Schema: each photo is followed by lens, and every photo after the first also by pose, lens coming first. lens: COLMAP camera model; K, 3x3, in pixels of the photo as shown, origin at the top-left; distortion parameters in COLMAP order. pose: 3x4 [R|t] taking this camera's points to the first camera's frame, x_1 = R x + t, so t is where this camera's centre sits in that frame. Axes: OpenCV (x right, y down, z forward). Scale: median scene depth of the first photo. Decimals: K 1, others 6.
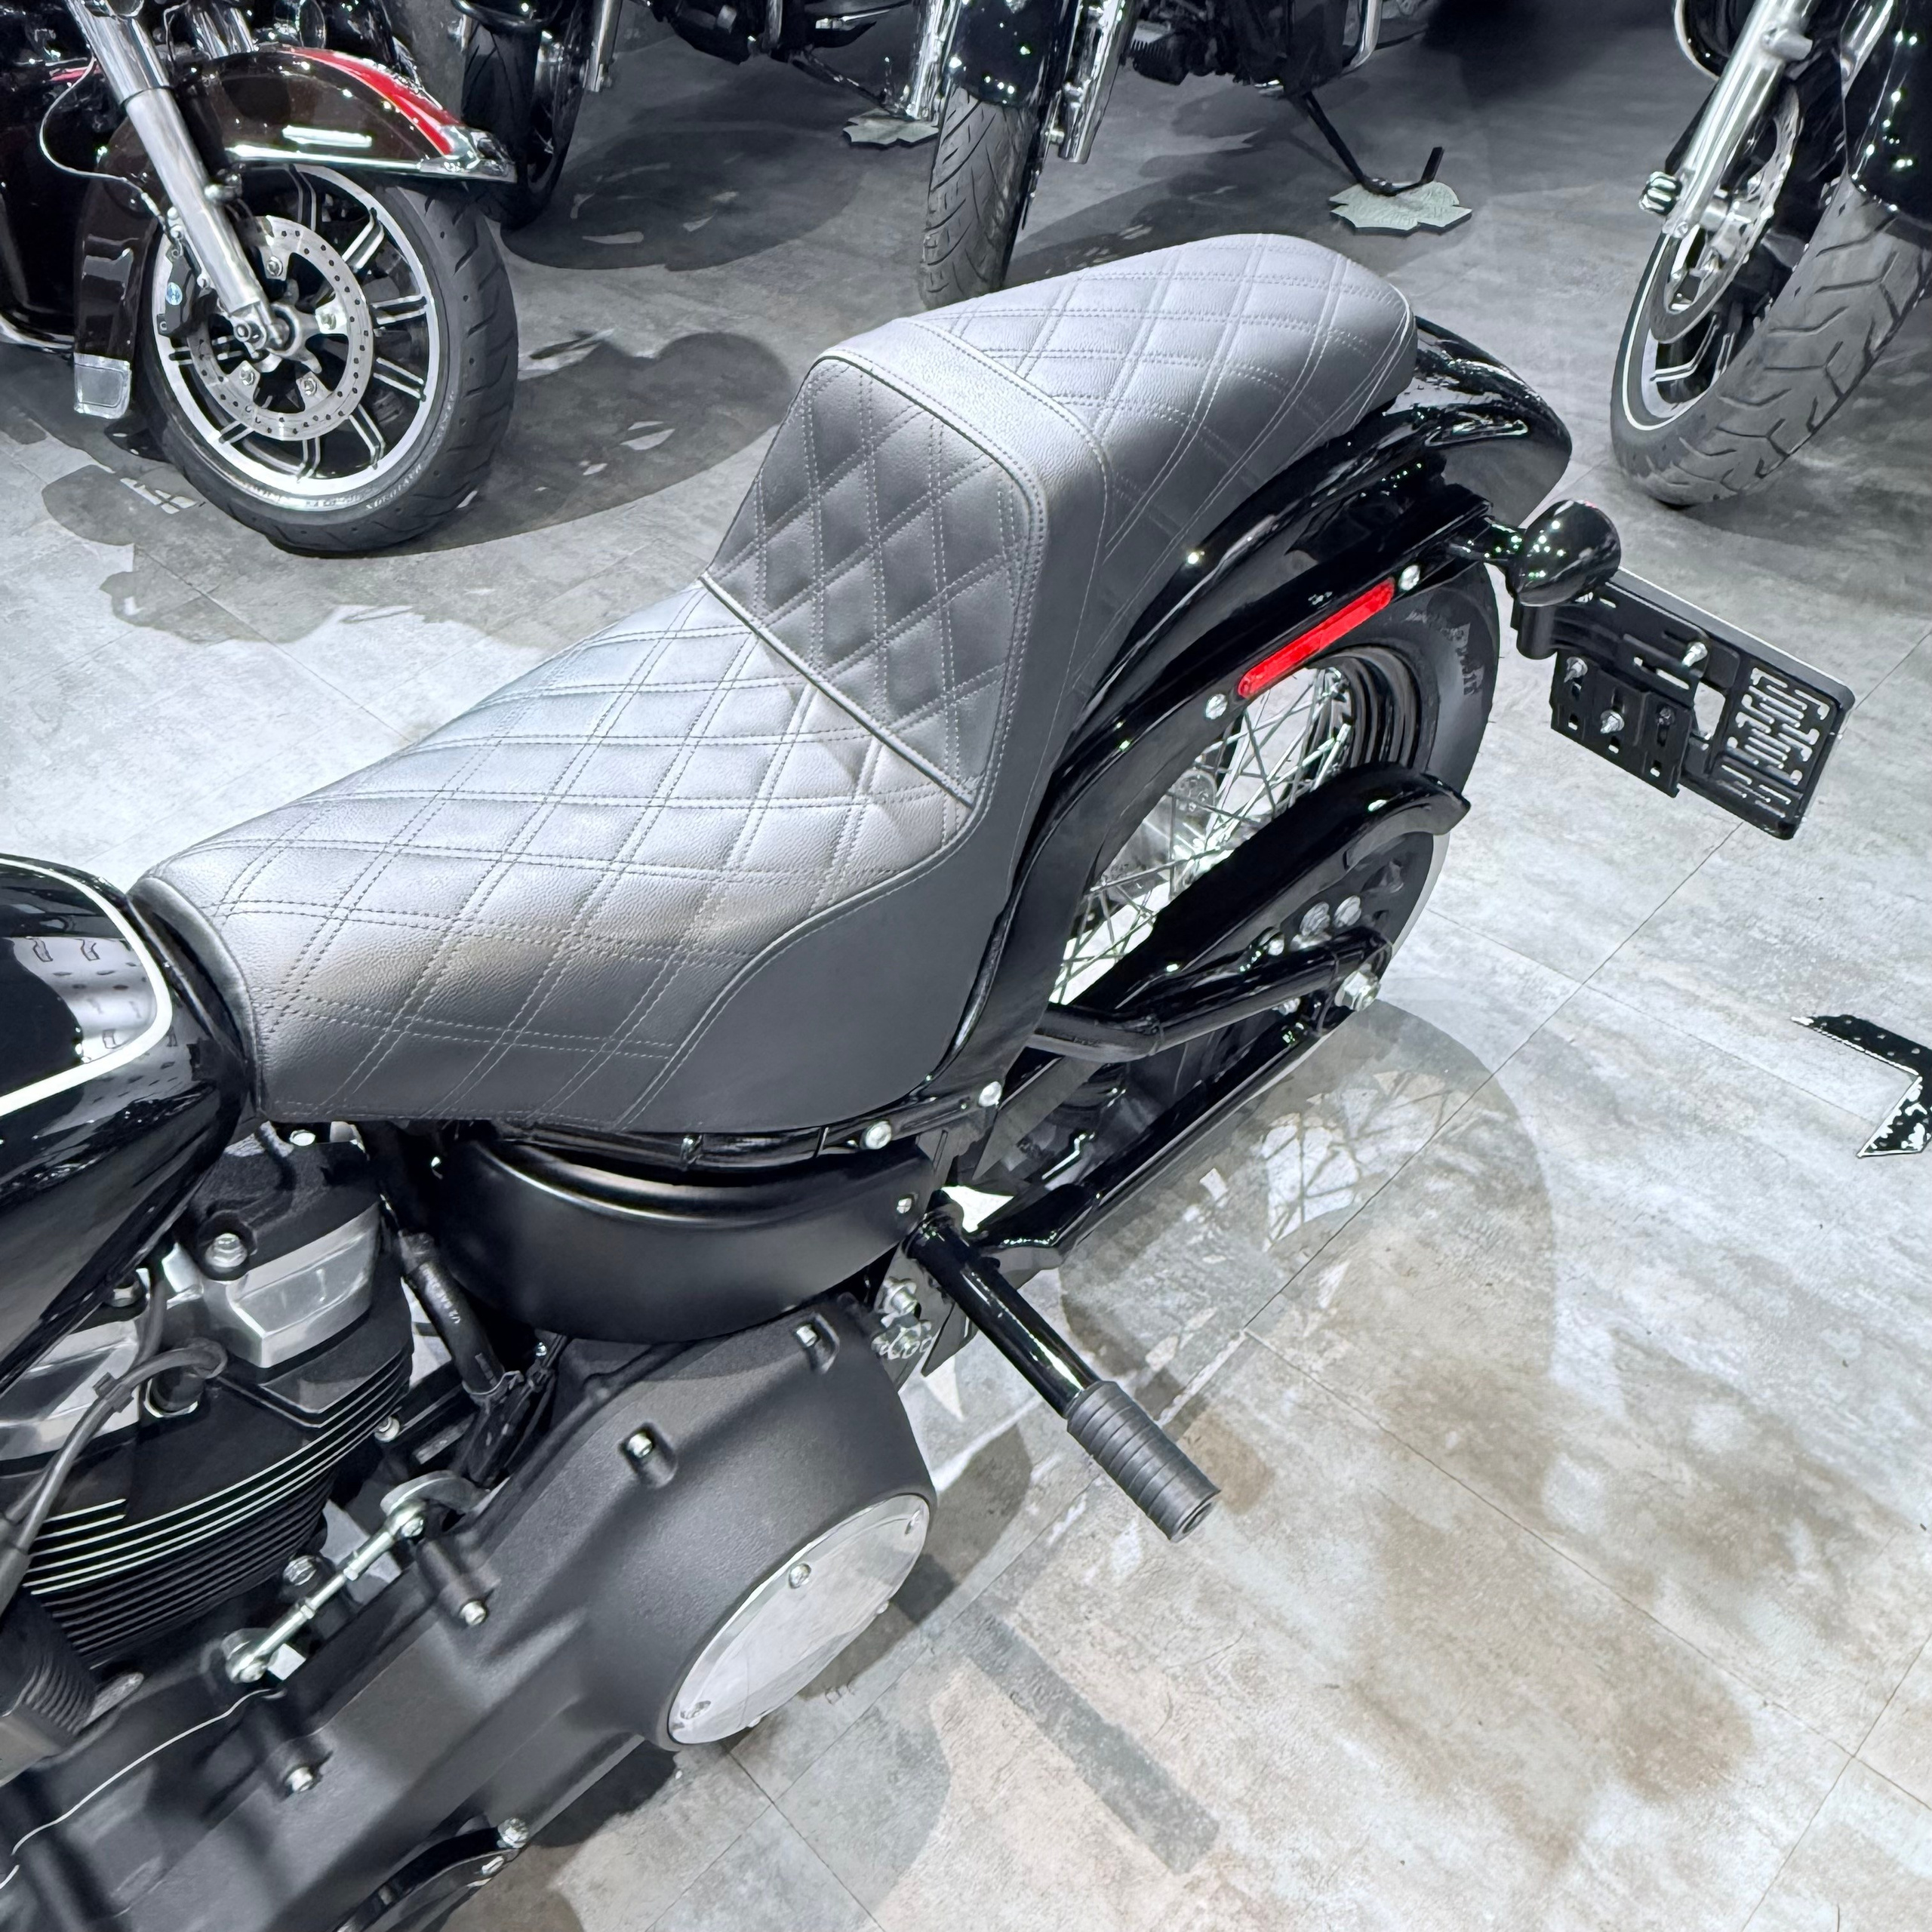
lens RADIAL K [[1721.2, 0, 959.6], [0, 1721.2, 912.4], [0, 0, 1]] dist [-0.003791, 0.003095]
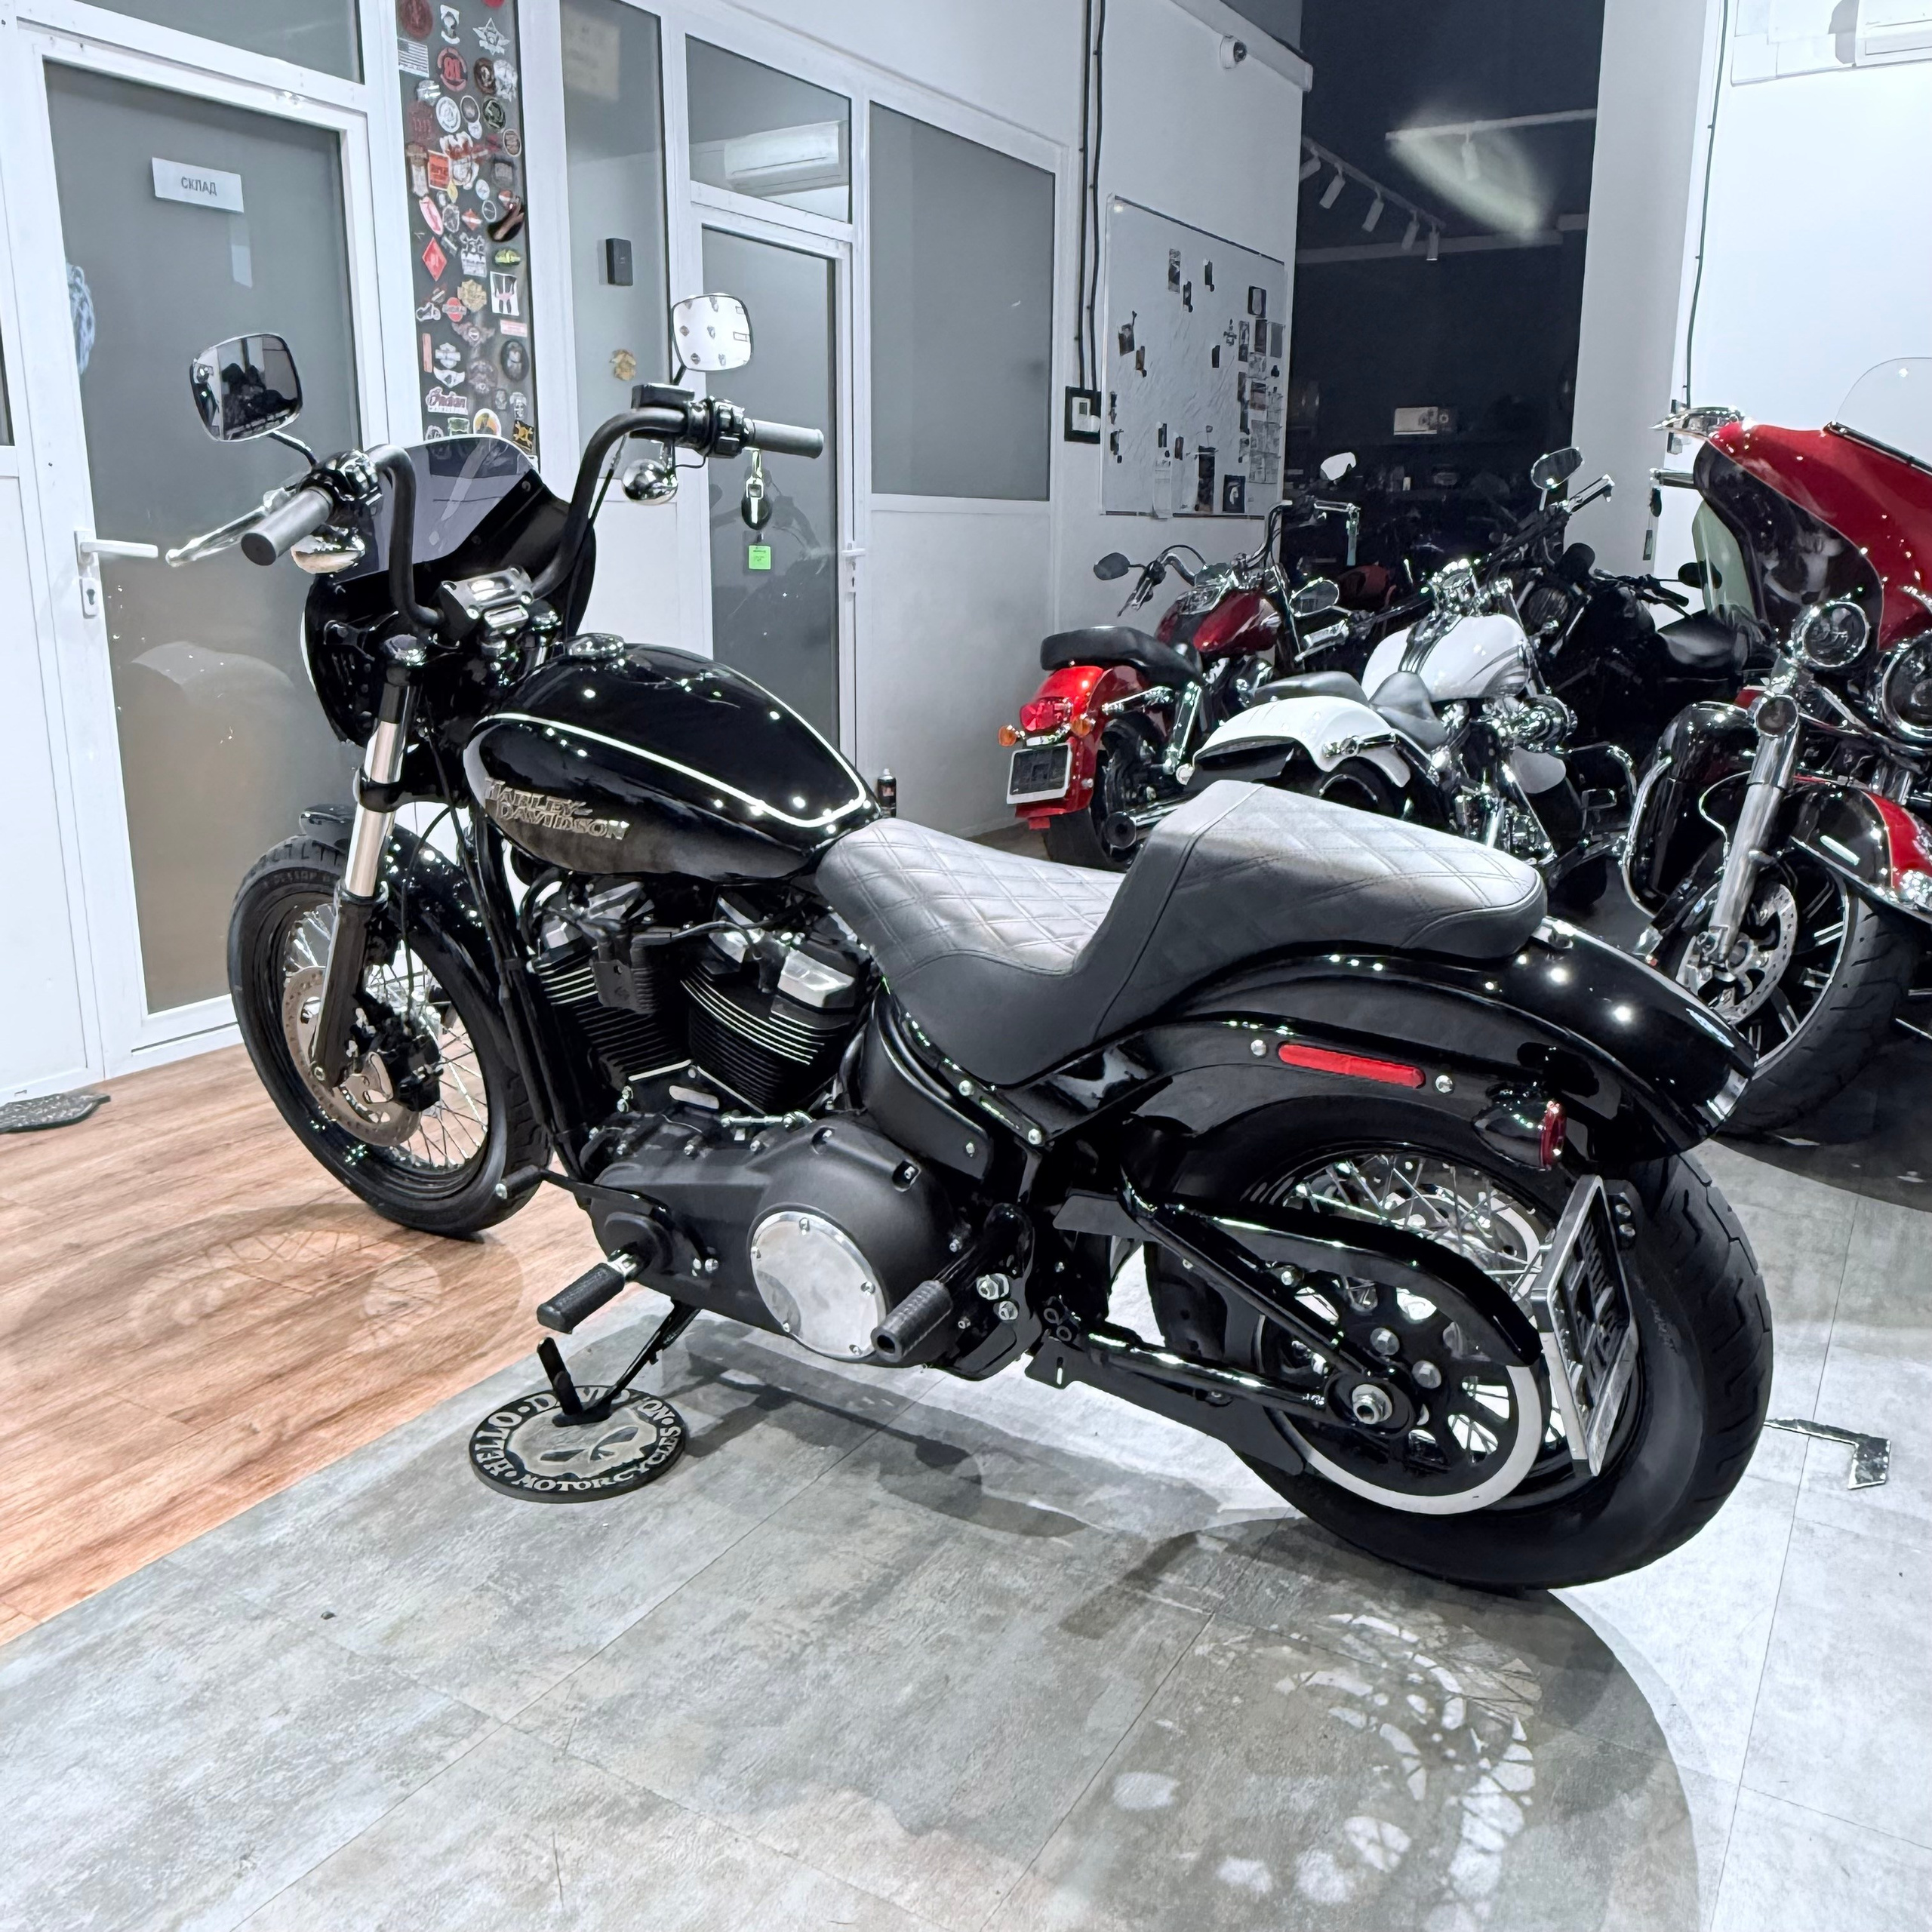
lens RADIAL K [[1716.2, 0, 962.6], [0, 1716.2, 950.3], [0, 0, 1]] dist [-0.001452, 0.001854]
pose [[0.264308, 0.351722, -0.898016, 1.613371], [-0.677404, 0.730480, 0.086727, -0.145403], [0.686487, 0.585397, 0.431330, 0.071373]]
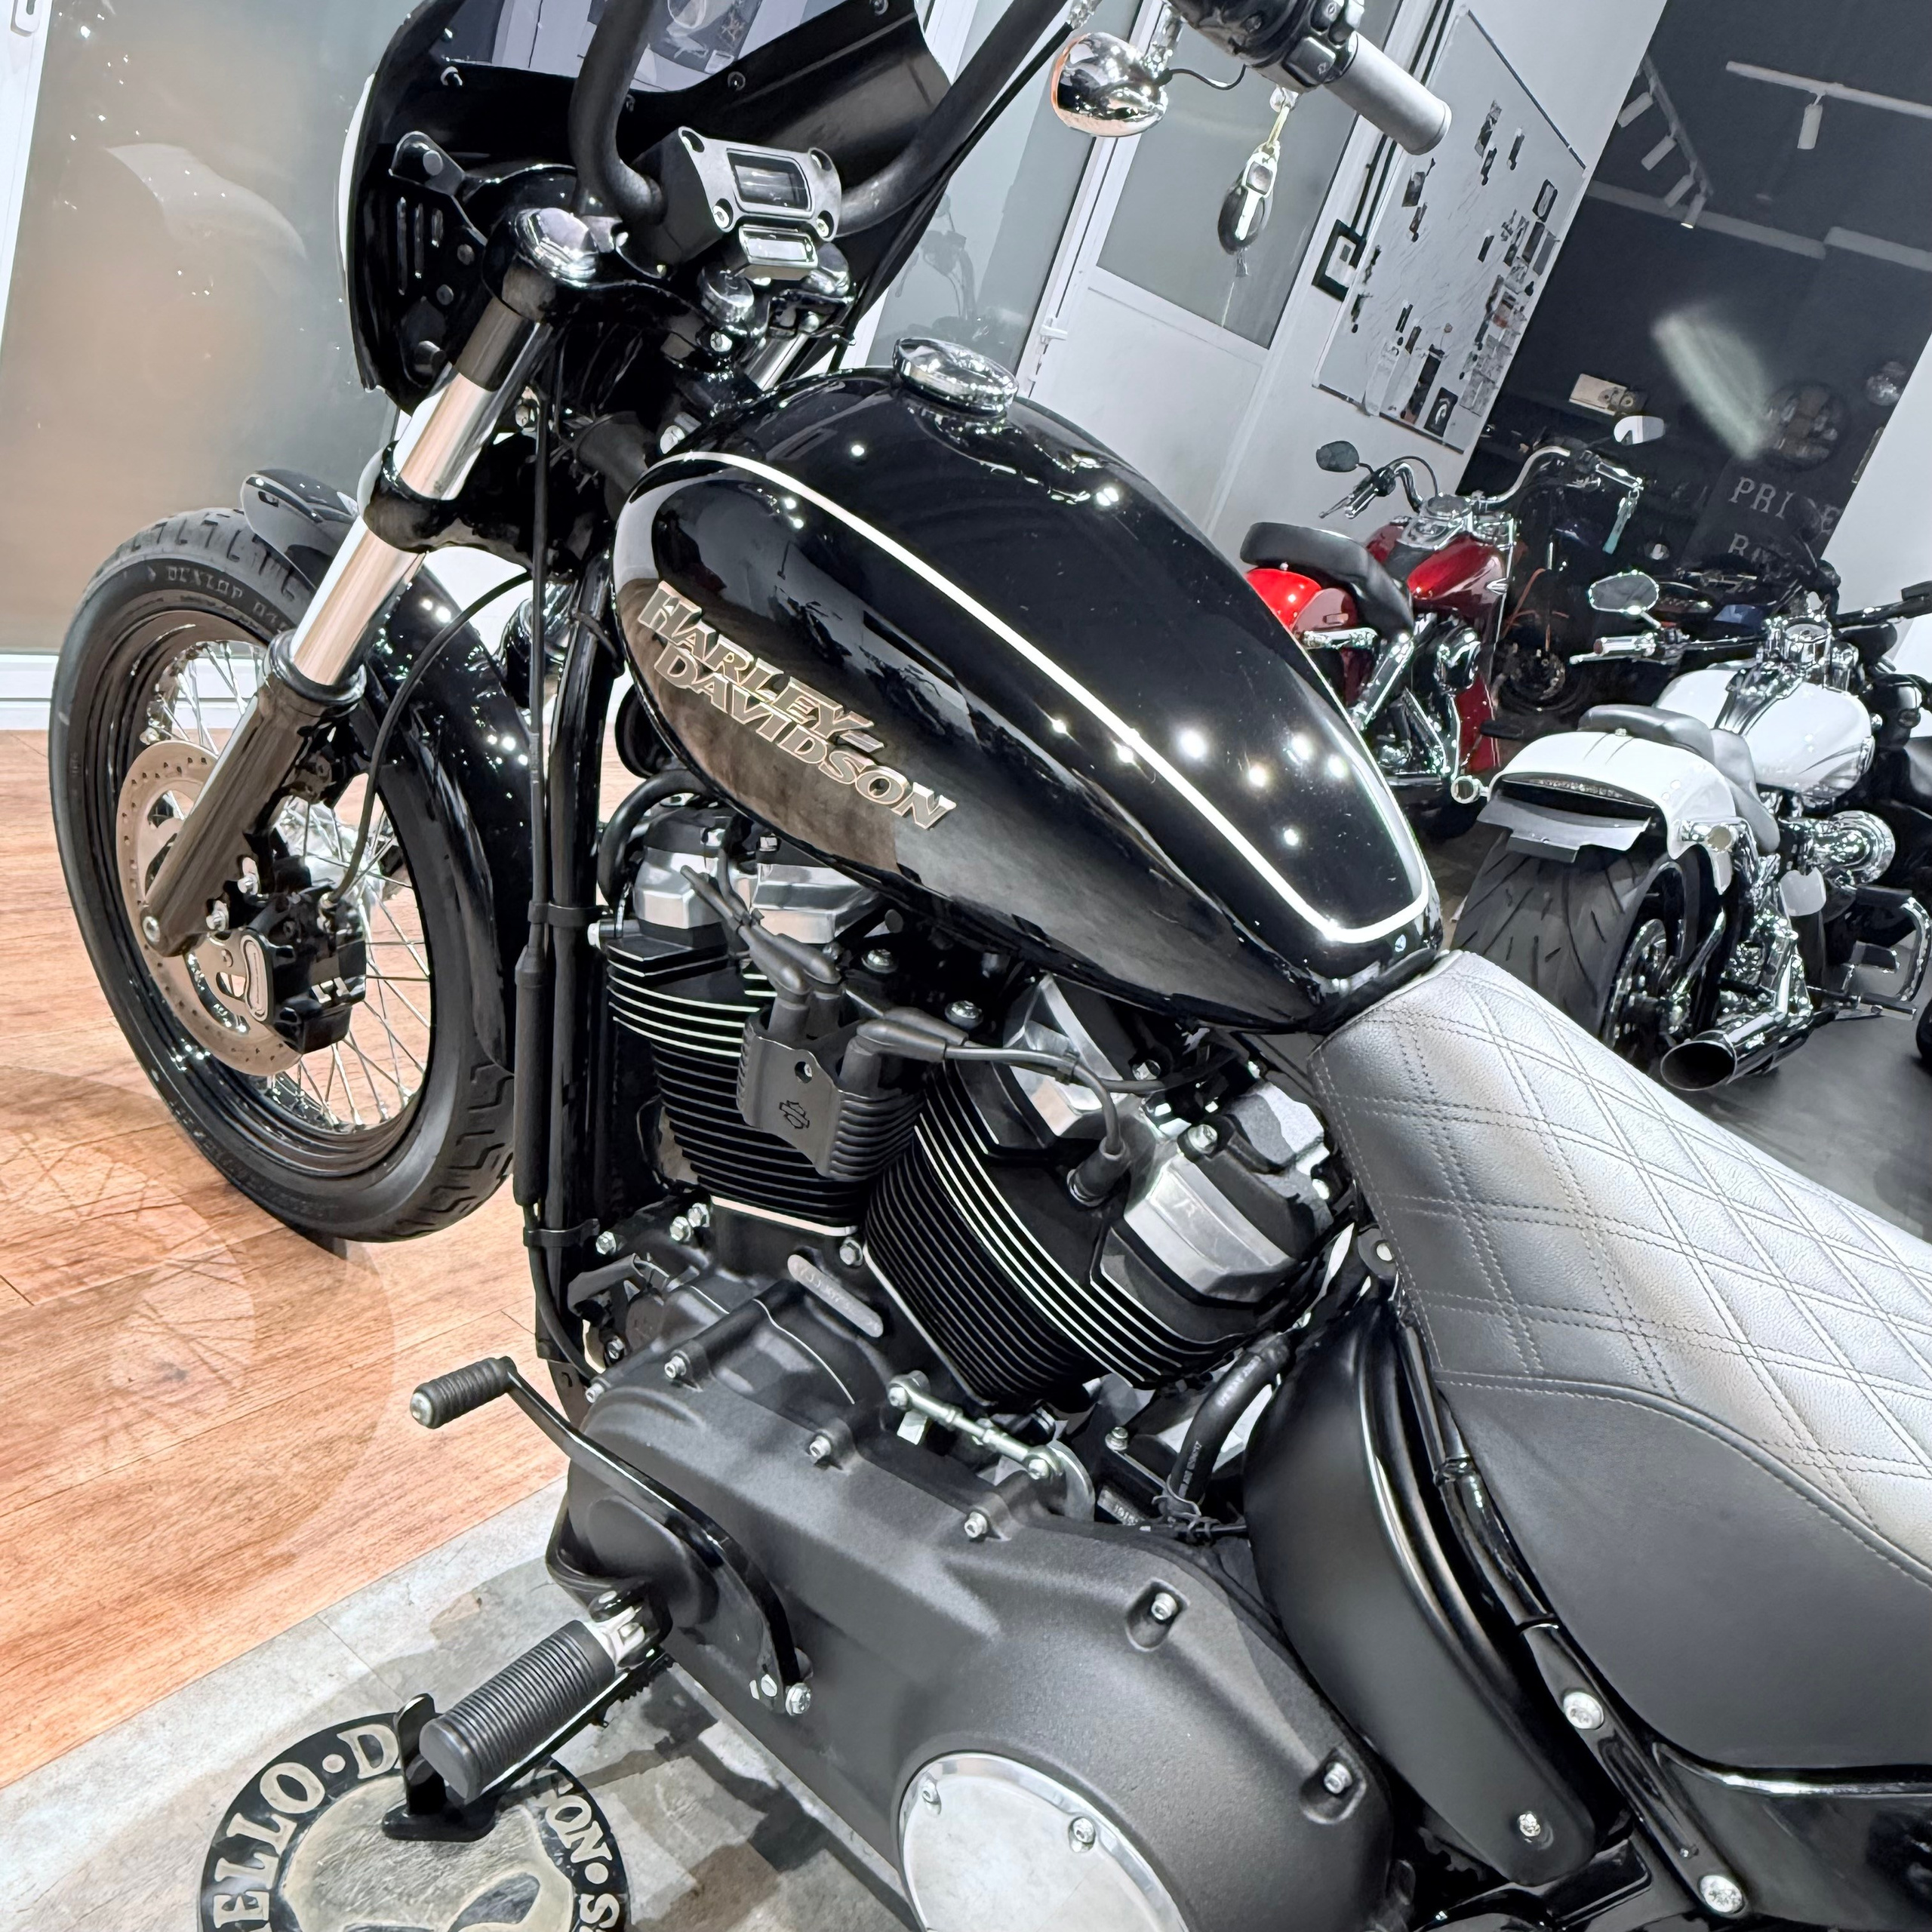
lens RADIAL K [[1765.2, 0, 971.5], [0, 1765.2, 945.2], [0, 0, 1]] dist [-0.000166, -0.000418]
pose [[0.173038, 0.507108, -0.844333, 0.422078], [-0.877739, 0.468293, 0.101374, 0.128129], [0.446803, 0.723563, 0.526141, 0.166659]]
